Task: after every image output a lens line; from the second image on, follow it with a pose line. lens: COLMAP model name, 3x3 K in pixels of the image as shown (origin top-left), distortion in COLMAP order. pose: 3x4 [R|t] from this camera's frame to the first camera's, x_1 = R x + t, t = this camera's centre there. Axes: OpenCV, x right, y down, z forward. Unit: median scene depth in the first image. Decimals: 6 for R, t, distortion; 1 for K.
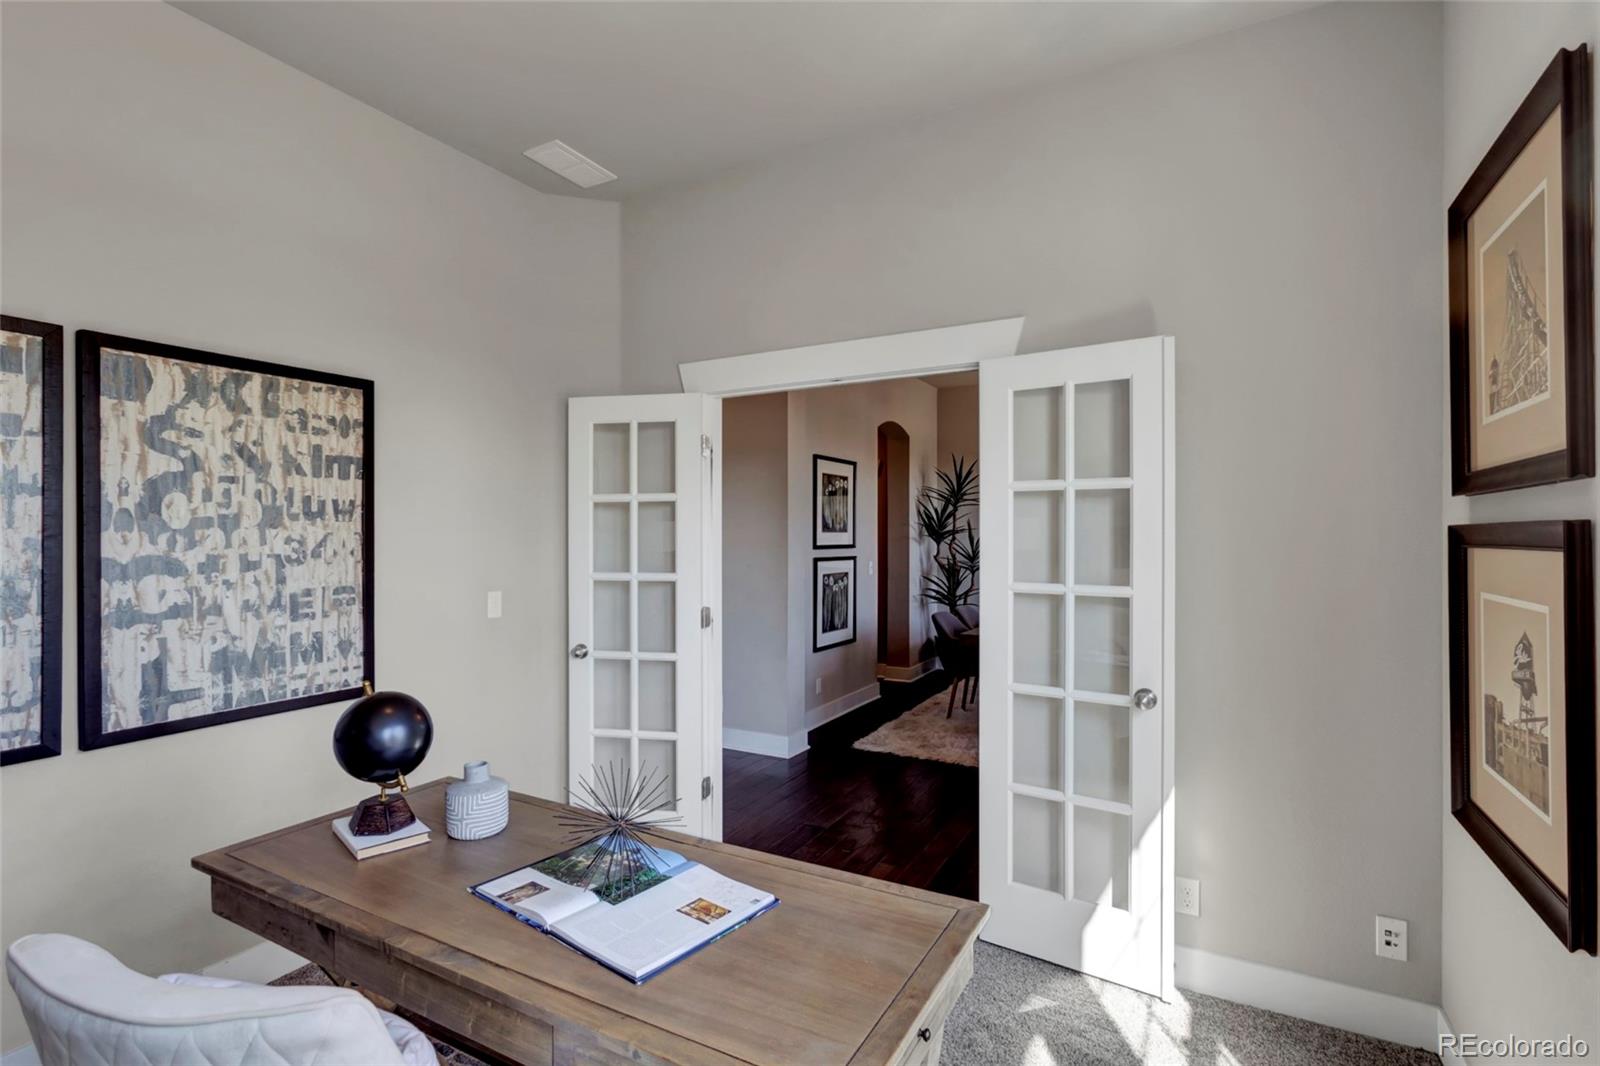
lens RADIAL K [[785.0, 0, 801.3], [0, 785.0, 534.3], [0, 0, 1]] dist [-0.013015, 0.011219]
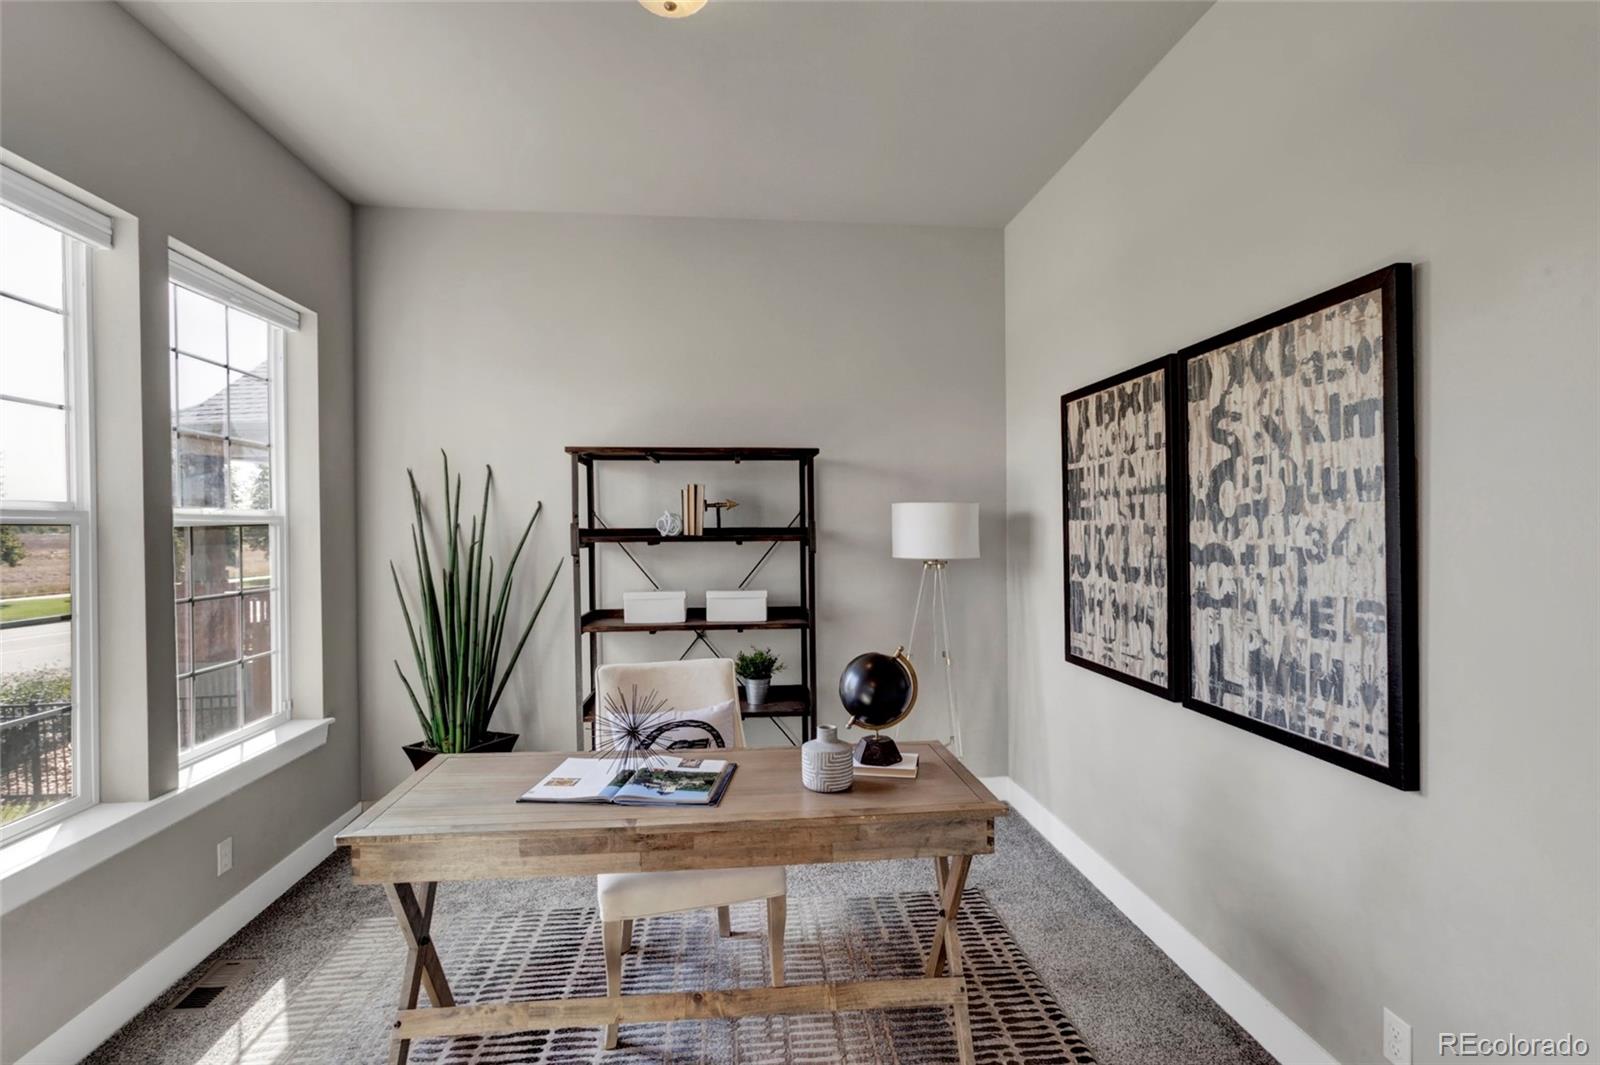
lens RADIAL K [[785.0, 0, 800.7], [0, 785.0, 526.1], [0, 0, 1]] dist [-0.013015, 0.011219]
pose [[-0.831023, 0.010393, -0.556142, 0.188906], [0.013424, 0.999909, -0.001372, -0.001478], [0.556077, -0.008606, -0.831086, 1.434094]]
